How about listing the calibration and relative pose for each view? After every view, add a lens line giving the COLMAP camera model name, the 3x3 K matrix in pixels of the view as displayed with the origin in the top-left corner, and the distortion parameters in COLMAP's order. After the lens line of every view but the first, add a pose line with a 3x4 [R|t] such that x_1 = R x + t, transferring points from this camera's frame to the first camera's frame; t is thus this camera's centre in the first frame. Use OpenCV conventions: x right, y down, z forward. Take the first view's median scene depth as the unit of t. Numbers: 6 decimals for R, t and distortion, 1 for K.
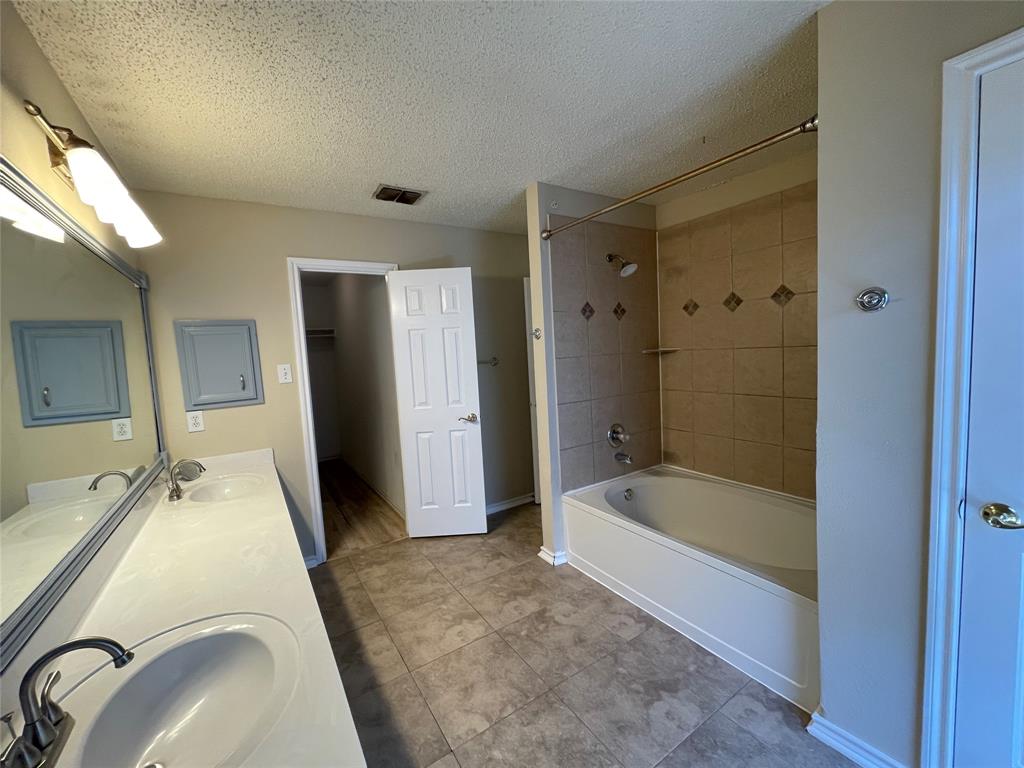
lens RADIAL K [[412.3, 0, 510.2], [0, 412.3, 382.7], [0, 0, 1]] dist [-0.002634, 0.001159]
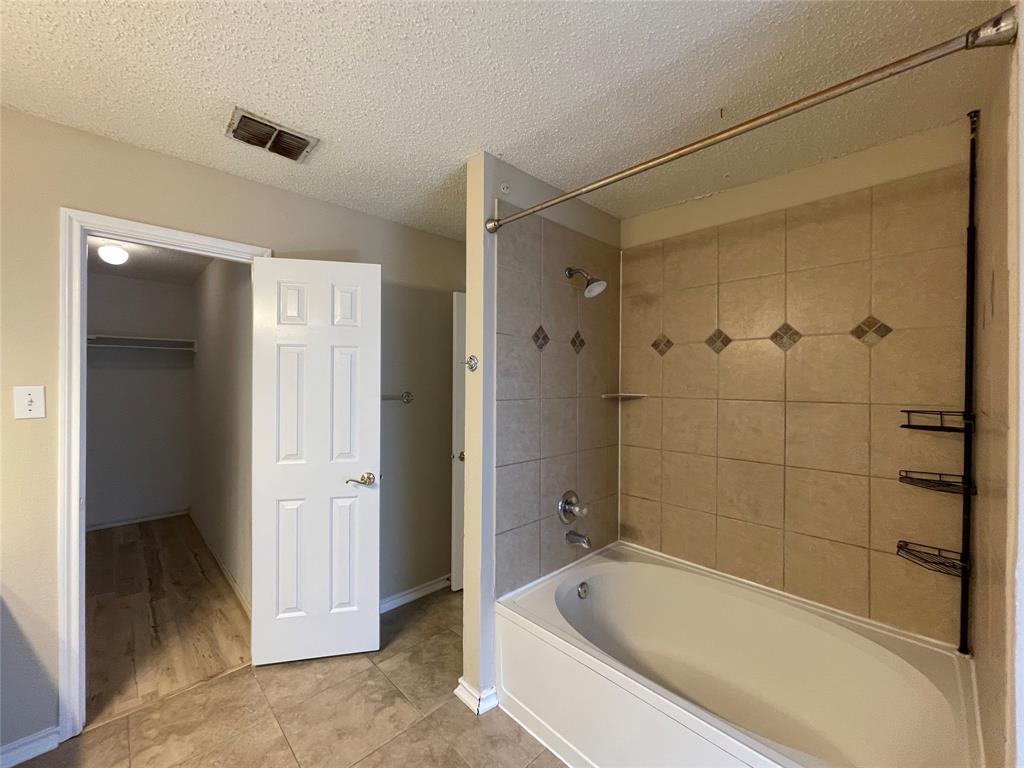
lens RADIAL K [[412.3, 0, 510.2], [0, 412.3, 382.7], [0, 0, 1]] dist [-0.002634, 0.001159]
pose [[0.978587, 0.060613, 0.196707, -0.005796], [-0.044077, 0.995199, -0.087385, -0.027343], [-0.201059, 0.076844, 0.976560, 0.300067]]
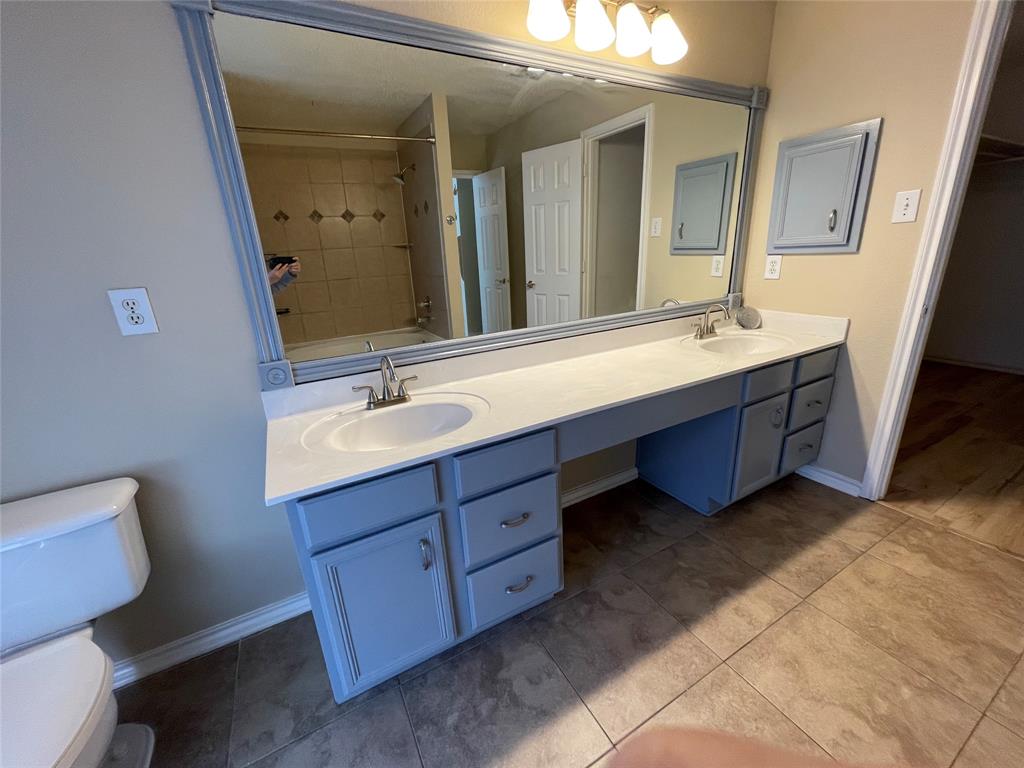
lens RADIAL K [[412.3, 0, 510.2], [0, 412.3, 382.7], [0, 0, 1]] dist [-0.002634, 0.001159]
pose [[-0.064301, 0.360676, -0.930472, 0.169585], [-0.026476, 0.931457, 0.362887, 0.017029], [0.997579, 0.047969, -0.050344, 0.439197]]
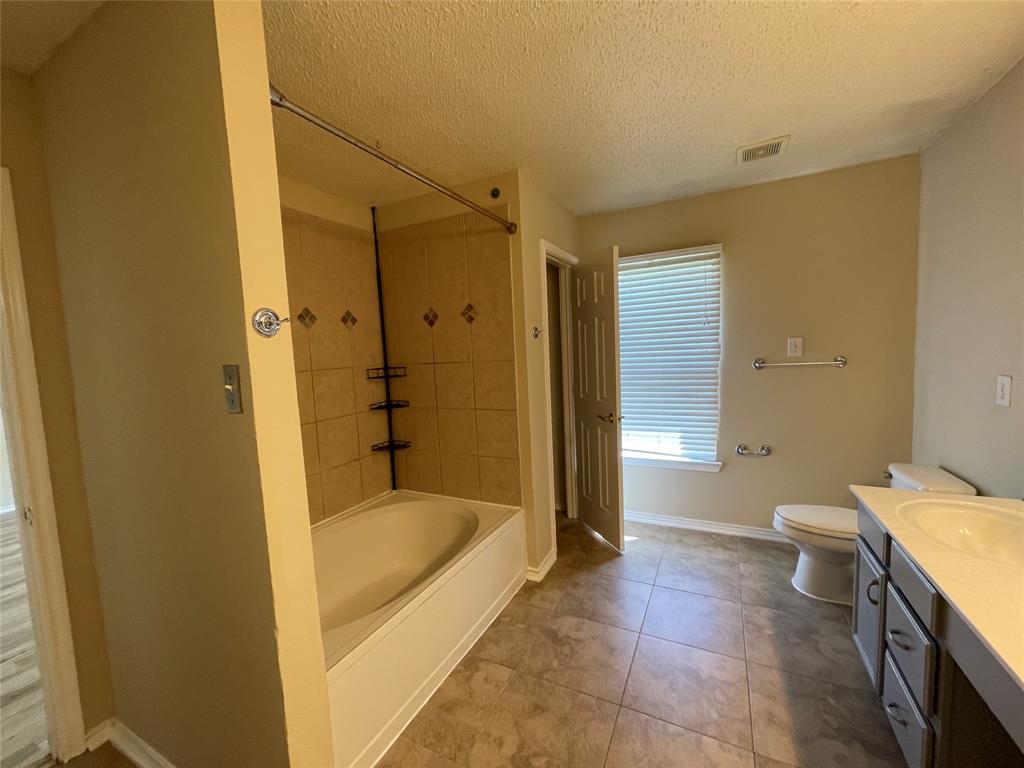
lens RADIAL K [[412.3, 0, 510.2], [0, 412.3, 382.7], [0, 0, 1]] dist [-0.002634, 0.001159]
pose [[-0.501430, 0.010126, 0.865139, -0.368984], [0.146965, 0.986397, 0.073635, -0.054780], [-0.852625, 0.164068, -0.496097, 0.968282]]
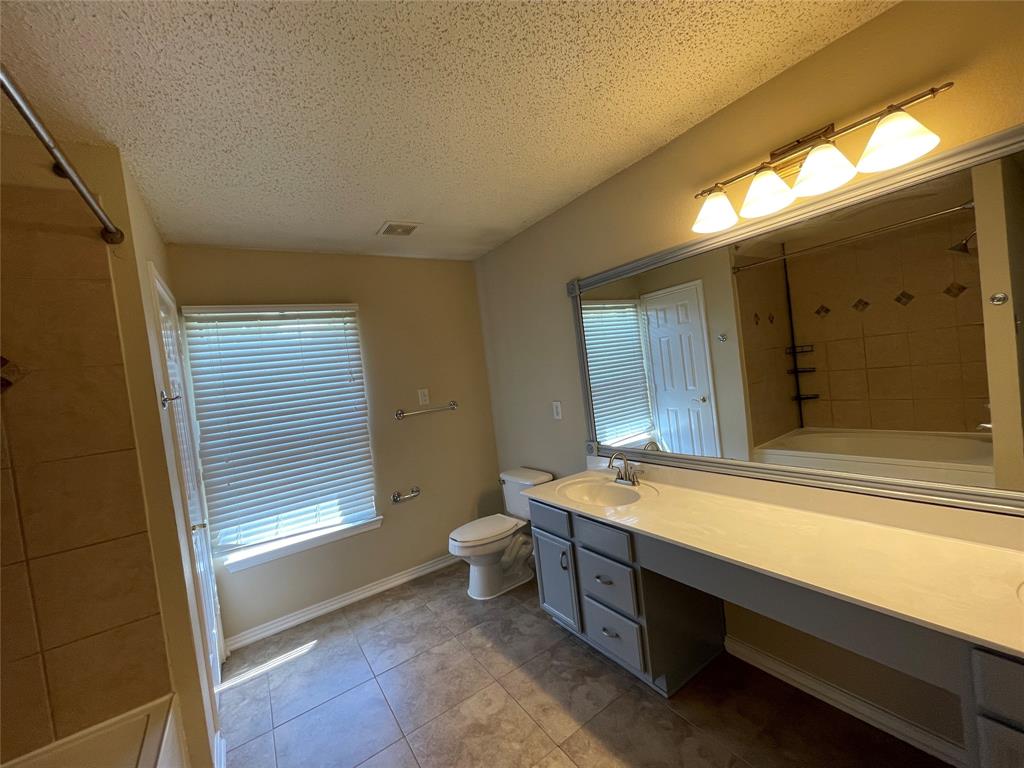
lens RADIAL K [[413.0, 0, 509.9], [0, 413.0, 383.1], [0, 0, 1]] dist [-0.002663, 0.000427]
pose [[-0.983745, 0.179340, -0.009146, -0.095117], [0.177195, 0.977717, 0.112571, -0.092261], [0.029130, 0.109121, -0.993602, 1.046903]]
